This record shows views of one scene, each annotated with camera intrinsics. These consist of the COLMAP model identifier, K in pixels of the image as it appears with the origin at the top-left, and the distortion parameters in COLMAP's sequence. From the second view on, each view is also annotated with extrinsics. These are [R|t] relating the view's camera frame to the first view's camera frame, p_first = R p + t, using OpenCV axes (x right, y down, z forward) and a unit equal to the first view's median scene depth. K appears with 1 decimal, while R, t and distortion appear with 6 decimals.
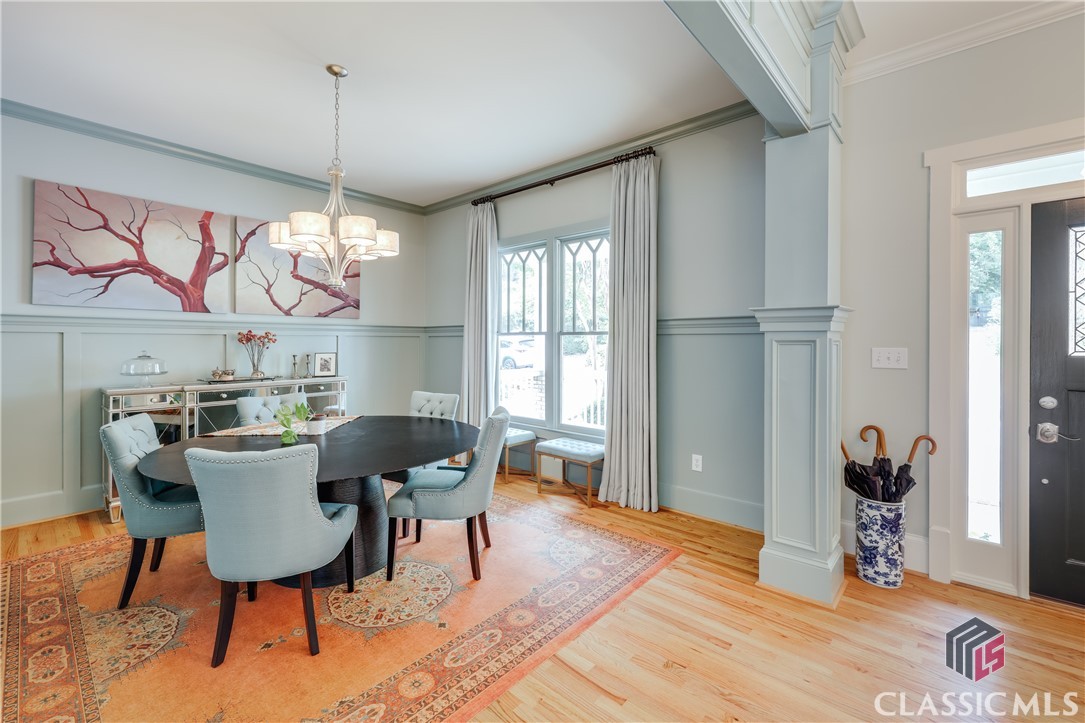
lens RADIAL K [[472.2, 0, 540.5], [0, 472.2, 337.6], [0, 0, 1]] dist [-0.001423, -0.000404]
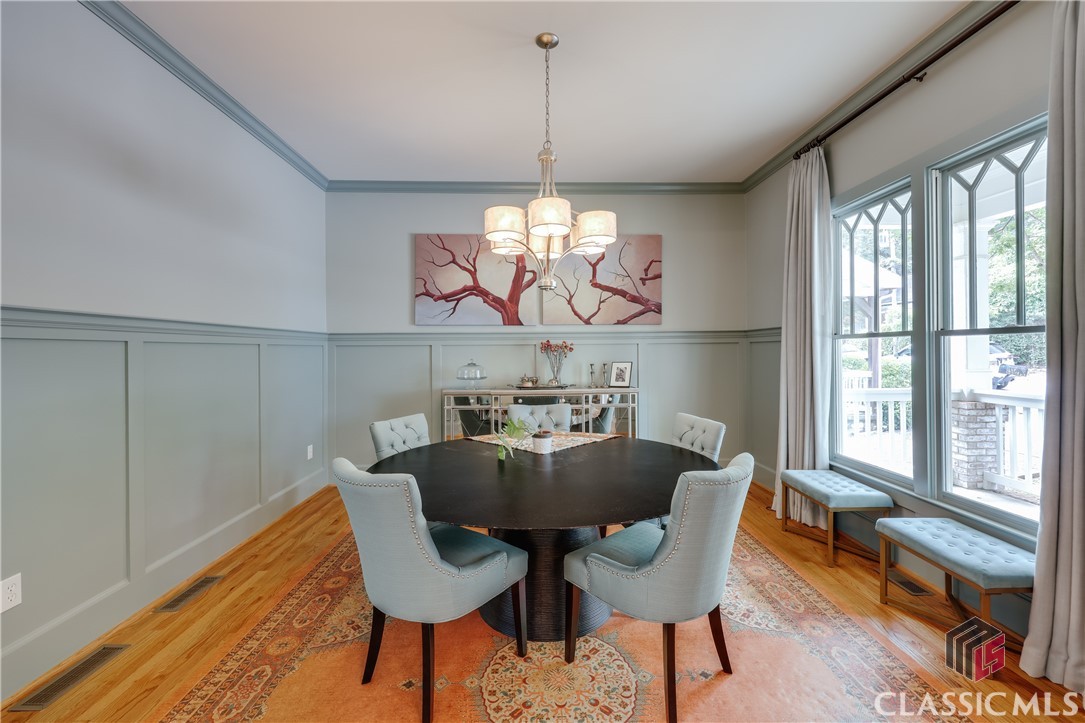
lens RADIAL K [[459.2, 0, 545.1], [0, 459.2, 347.2], [0, 0, 1]] dist [0.000161, -0.000414]
pose [[0.683291, -0.012355, -0.730042, 0.125215], [0.015763, 0.999873, -0.002169, 0.002558], [0.729976, -0.010025, 0.683399, 0.284770]]
